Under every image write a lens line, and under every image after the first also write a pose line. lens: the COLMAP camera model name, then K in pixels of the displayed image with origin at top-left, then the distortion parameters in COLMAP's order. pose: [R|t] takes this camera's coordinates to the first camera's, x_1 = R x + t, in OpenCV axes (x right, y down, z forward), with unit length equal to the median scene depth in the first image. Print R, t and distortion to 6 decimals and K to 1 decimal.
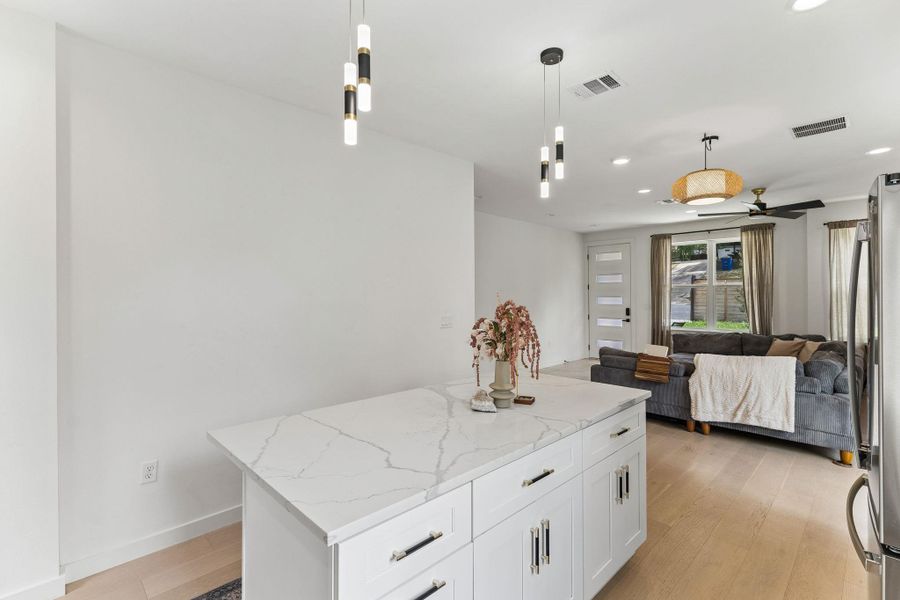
lens RADIAL K [[414.3, 0, 450.4], [0, 414.3, 294.5], [0, 0, 1]] dist [0.006427, 0.000699]
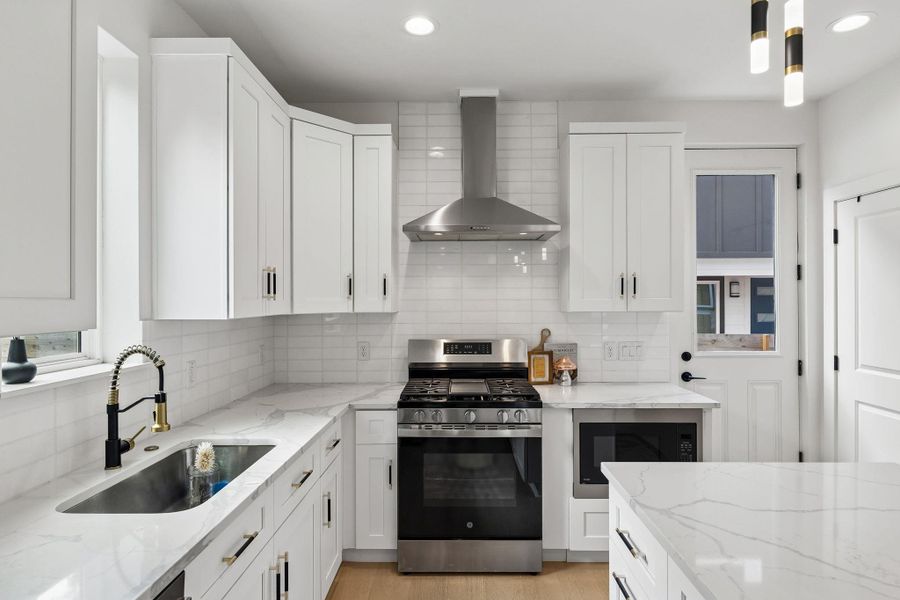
lens RADIAL K [[499.7, 0, 454.7], [0, 499.7, 301.1], [0, 0, 1]] dist [-0.001405, -0.000885]
pose [[-0.718691, 0.007941, -0.695284, 0.177108], [0.004951, 0.999968, 0.006304, -0.002320], [0.695312, 0.001088, -0.718707, 0.255849]]
